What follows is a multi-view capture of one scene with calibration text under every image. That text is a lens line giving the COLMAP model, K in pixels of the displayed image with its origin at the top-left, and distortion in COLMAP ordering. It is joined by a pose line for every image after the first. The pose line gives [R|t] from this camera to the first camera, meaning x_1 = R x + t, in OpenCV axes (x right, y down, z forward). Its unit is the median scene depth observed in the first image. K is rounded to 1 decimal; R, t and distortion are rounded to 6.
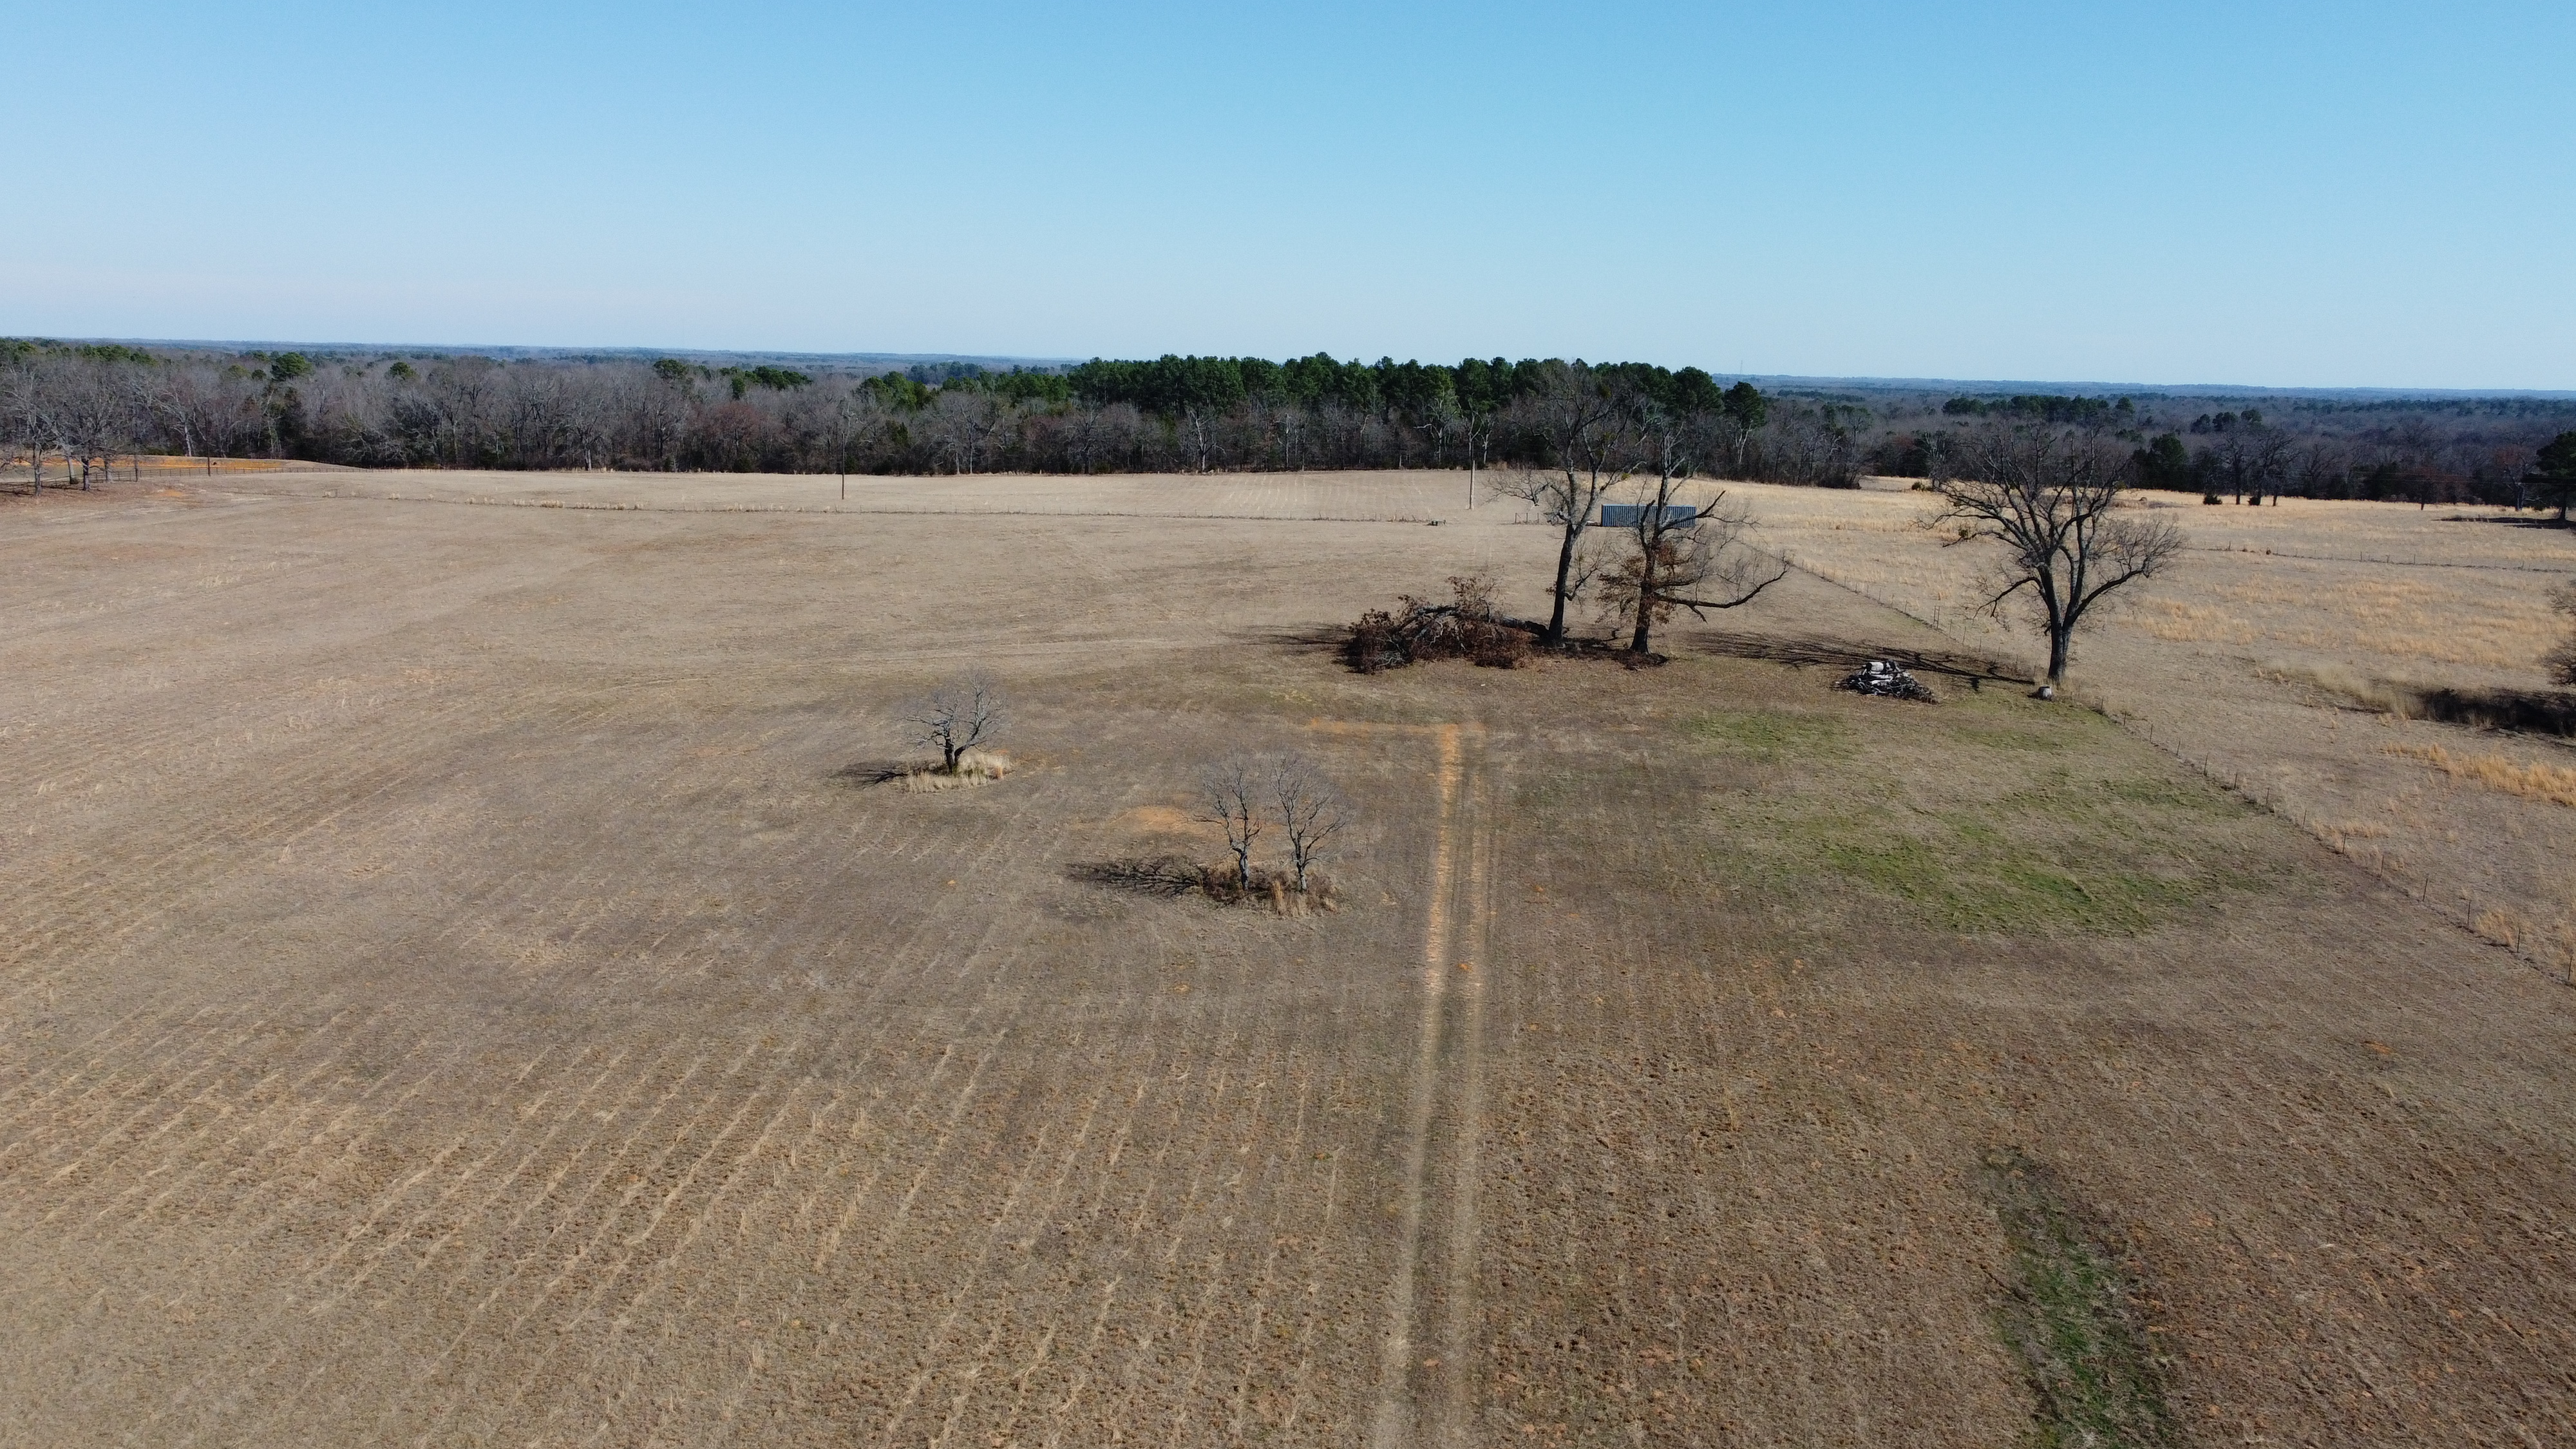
lens RADIAL K [[1950.5, 0, 1295.8], [0, 1950.5, 717.0], [0, 0, 1]] dist [-0.002444, -0.004973]
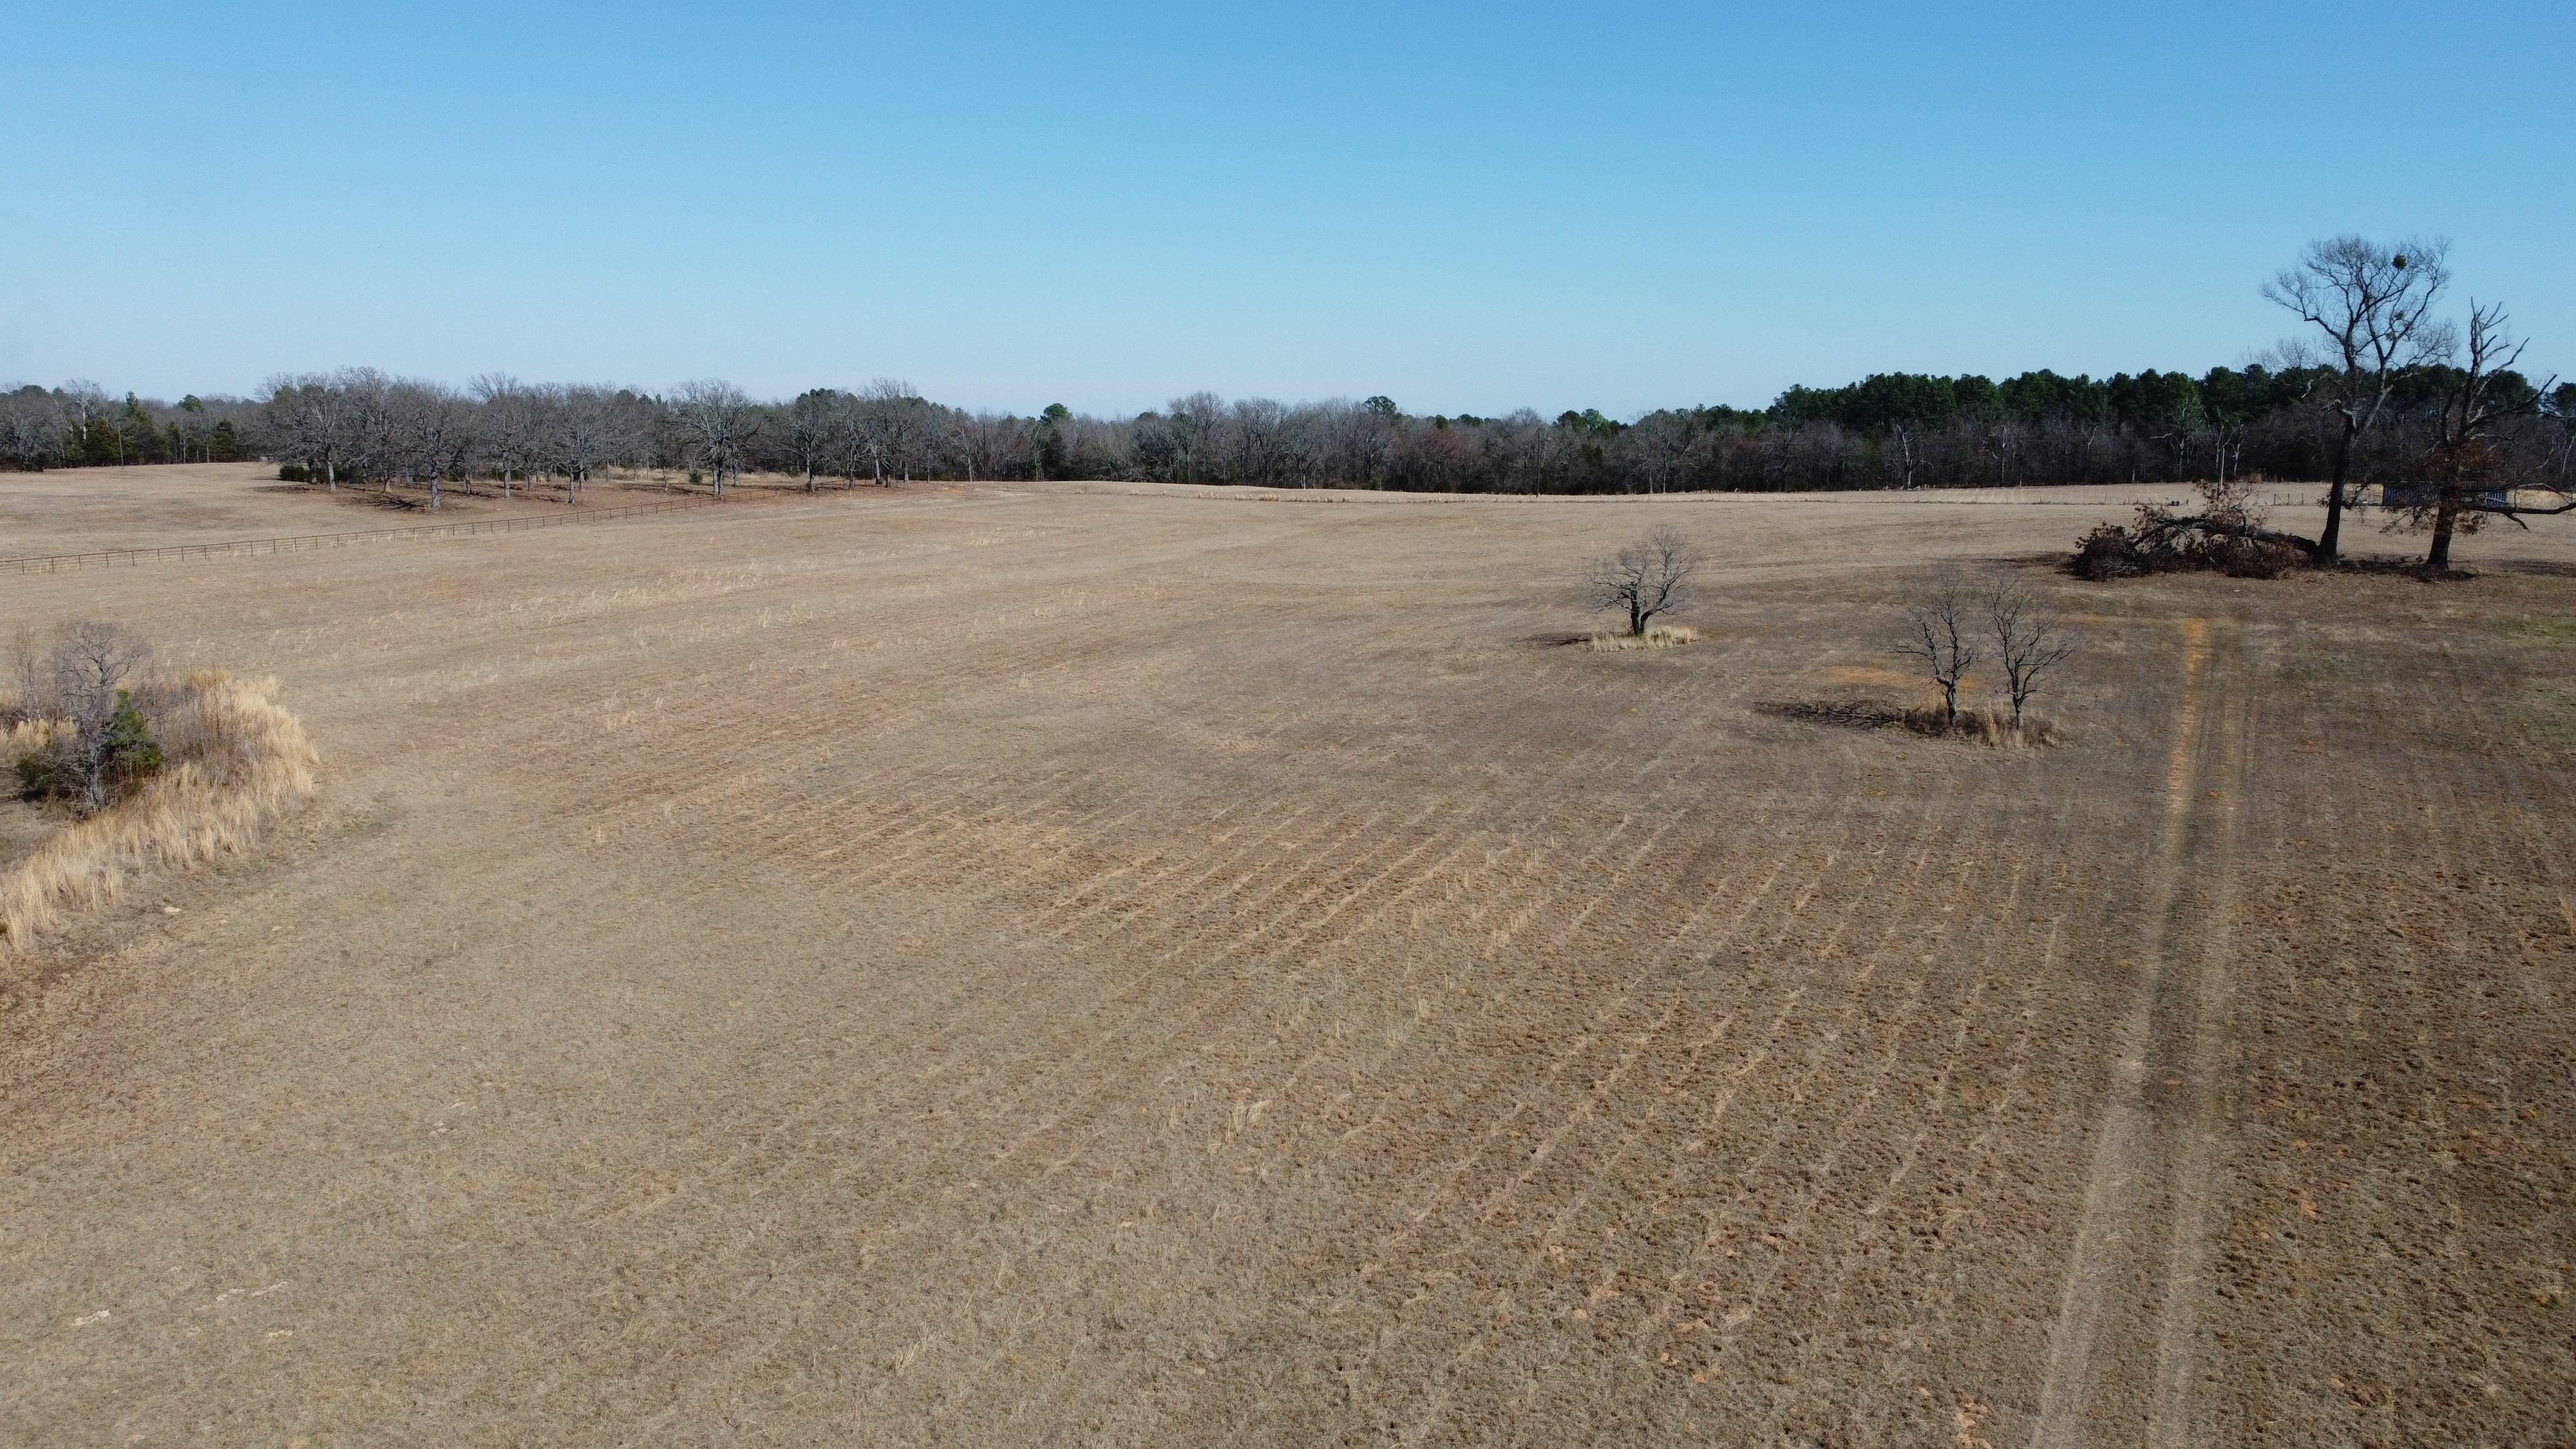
lens RADIAL K [[1950.5, 0, 1290.7], [0, 1950.5, 715.4], [0, 0, 1]] dist [-0.002444, -0.004973]
pose [[0.938786, 0.029050, -0.343275, -0.003731], [-0.043275, 0.998490, -0.033850, 0.132136], [0.341773, 0.046633, 0.938625, 0.030394]]
